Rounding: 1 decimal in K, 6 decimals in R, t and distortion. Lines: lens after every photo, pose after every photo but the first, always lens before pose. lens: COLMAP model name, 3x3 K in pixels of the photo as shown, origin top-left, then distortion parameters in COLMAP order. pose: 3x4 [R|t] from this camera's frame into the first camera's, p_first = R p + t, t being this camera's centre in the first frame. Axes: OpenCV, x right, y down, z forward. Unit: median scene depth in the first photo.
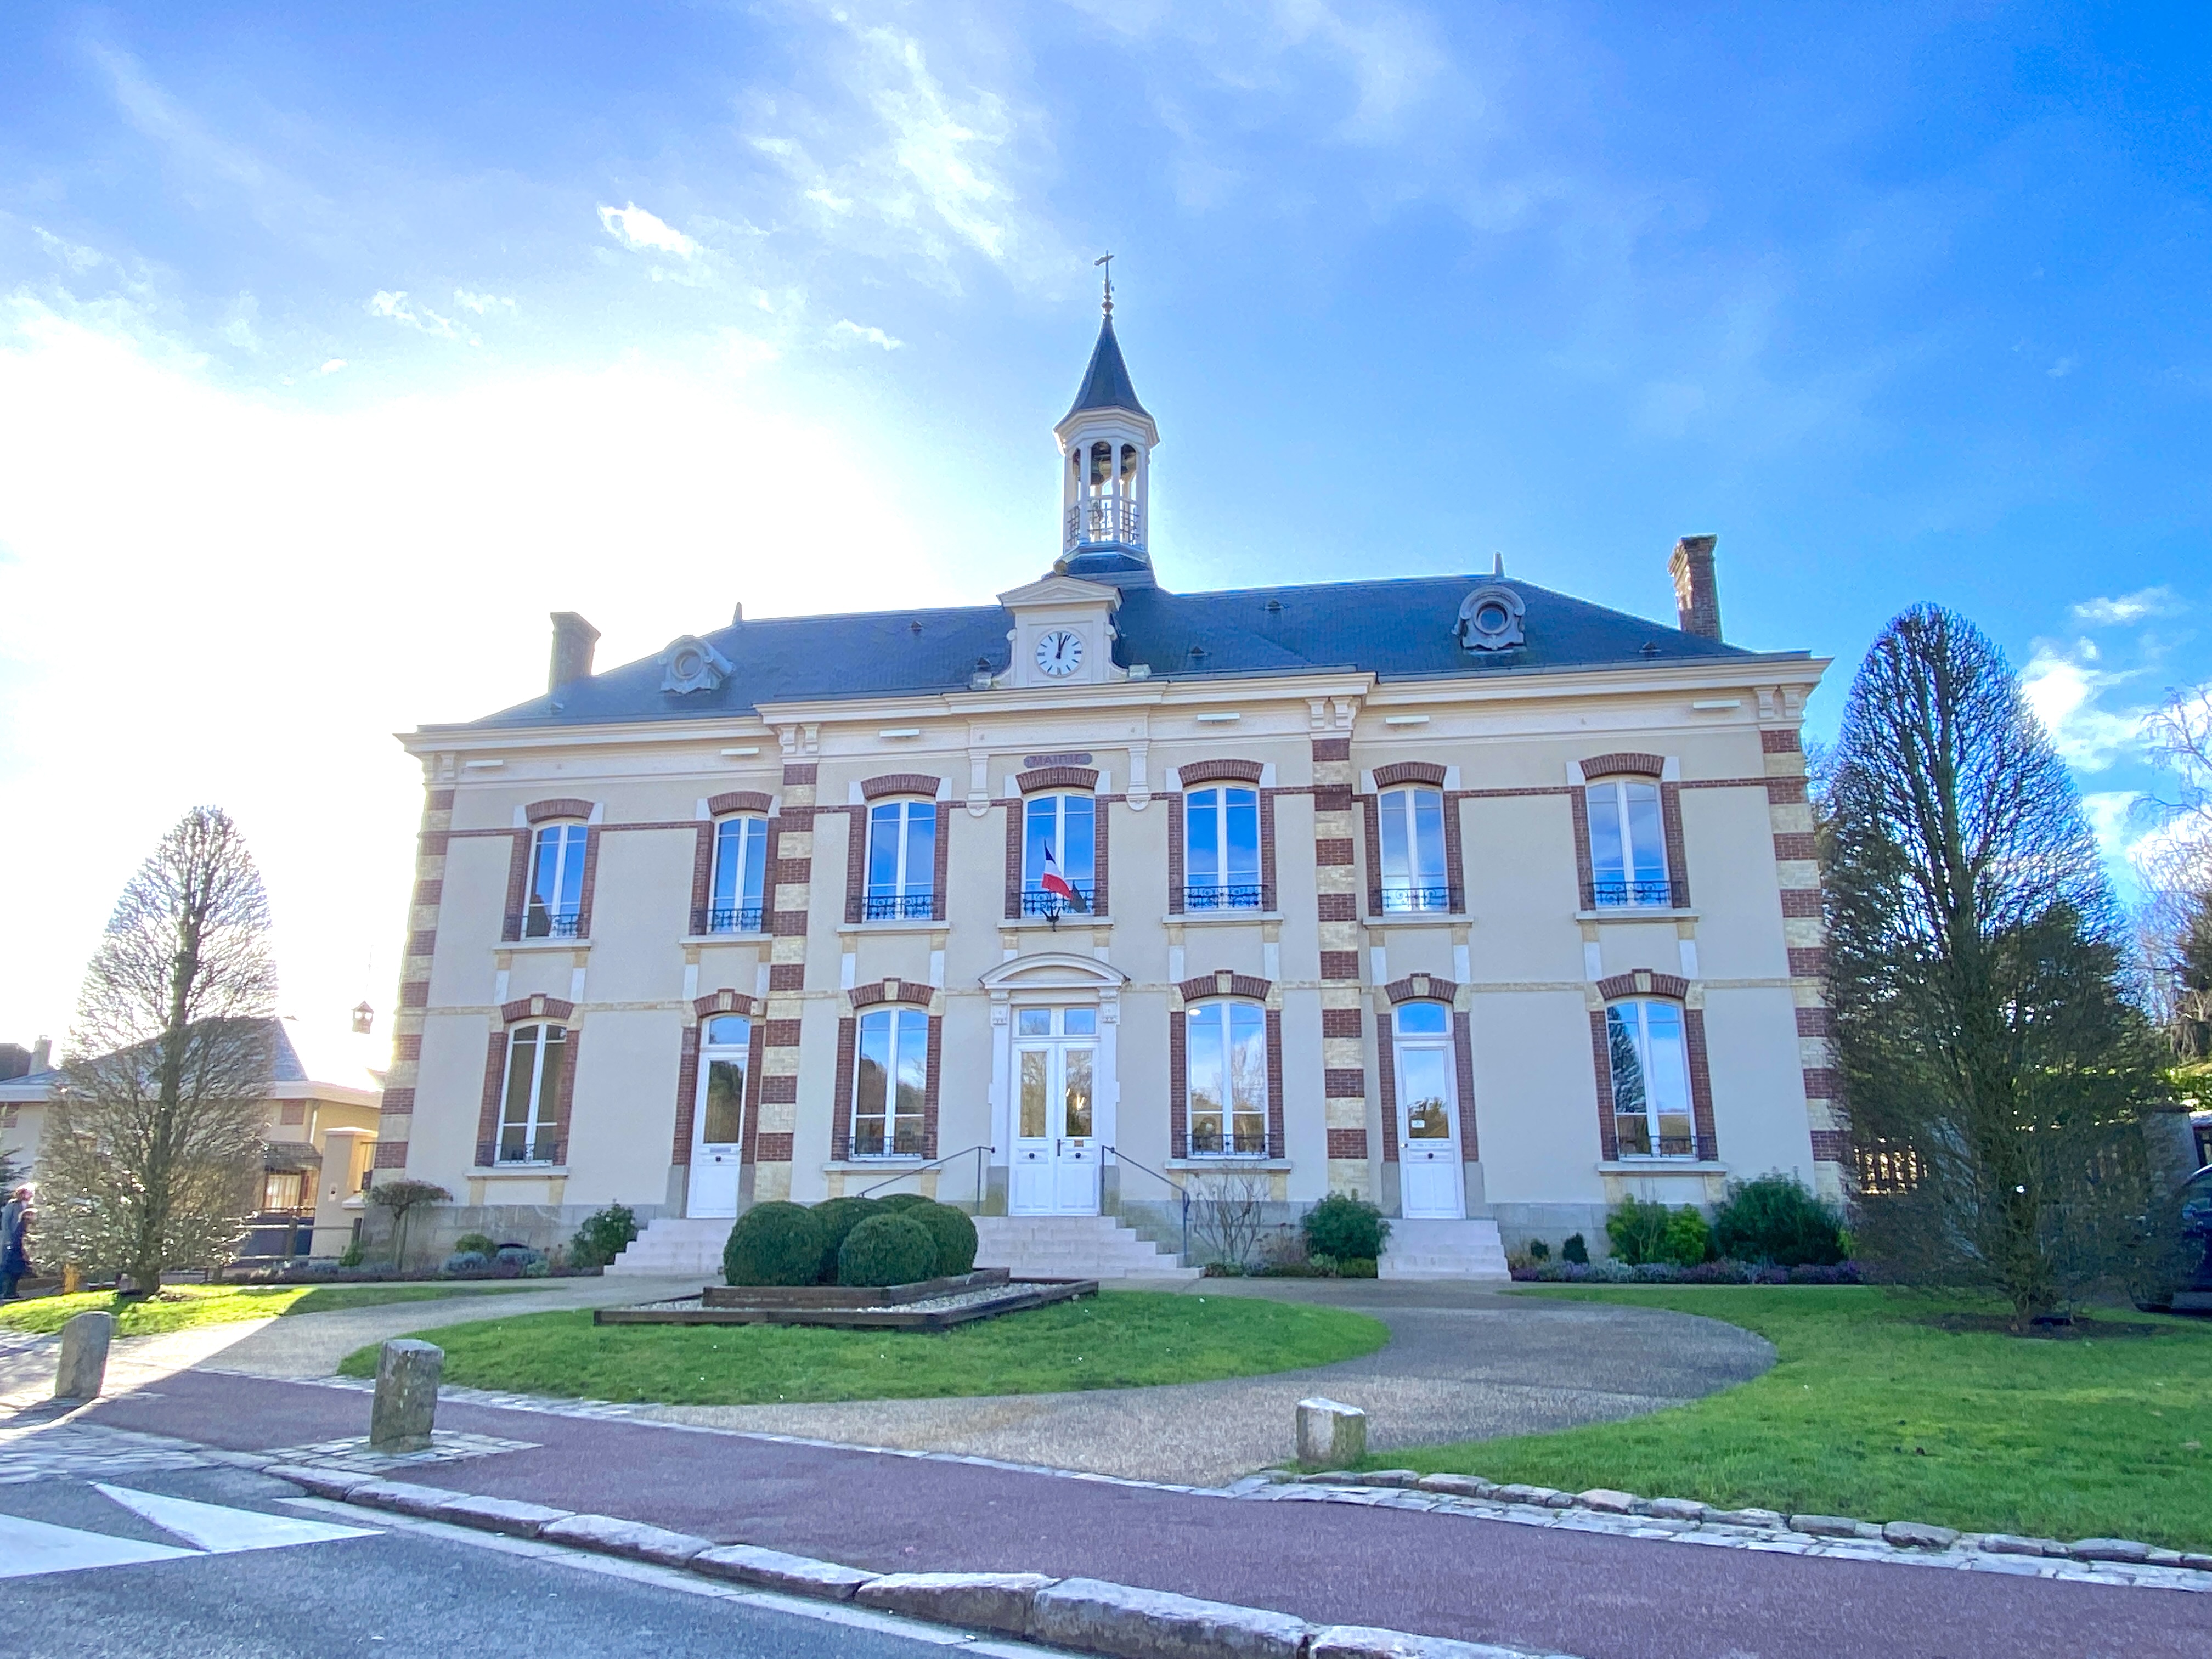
lens RADIAL K [[1587.7, 0, 1106.0], [0, 1587.7, 829.5], [0, 0, 1]] dist [0.093998, -0.133516]
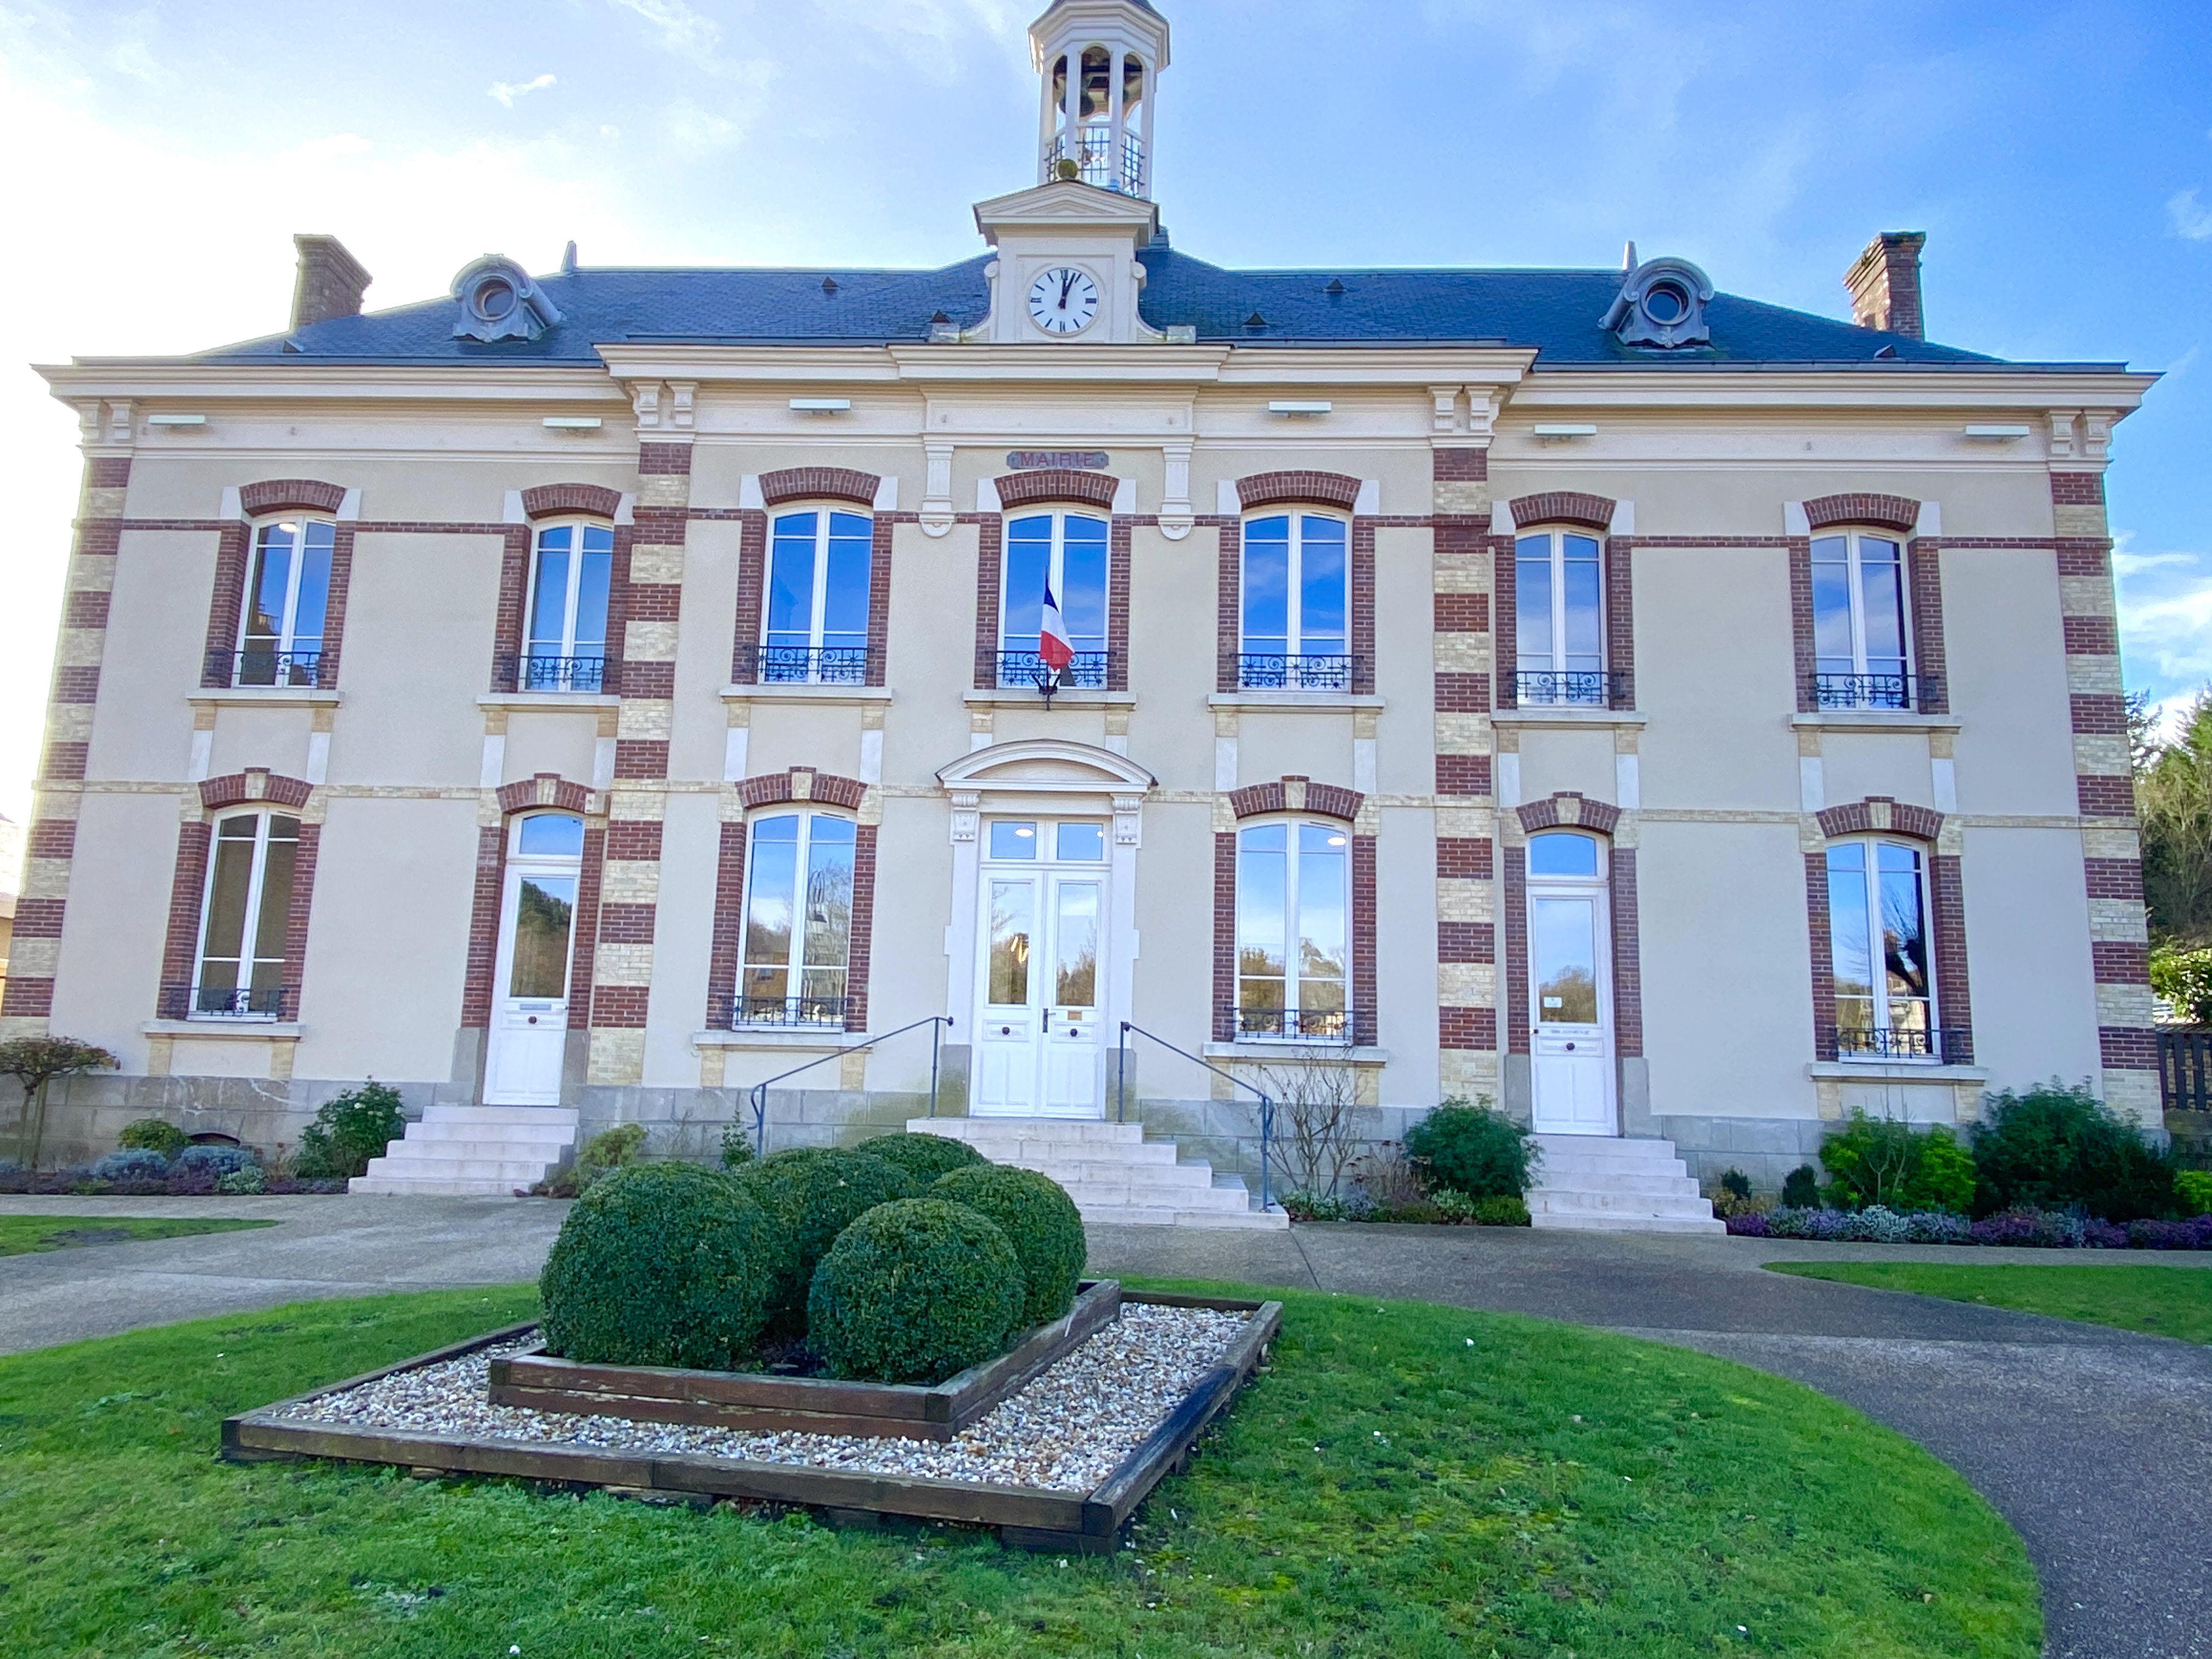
lens RADIAL K [[1620.5, 0, 1138.6], [0, 1620.5, 842.7], [0, 0, 1]] dist [0.094969, -0.145726]
pose [[0.992607, 0.040342, 0.114476, -0.071525], [-0.052001, 0.993551, 0.100758, 0.048903], [-0.109673, -0.105966, 0.988303, 0.300905]]
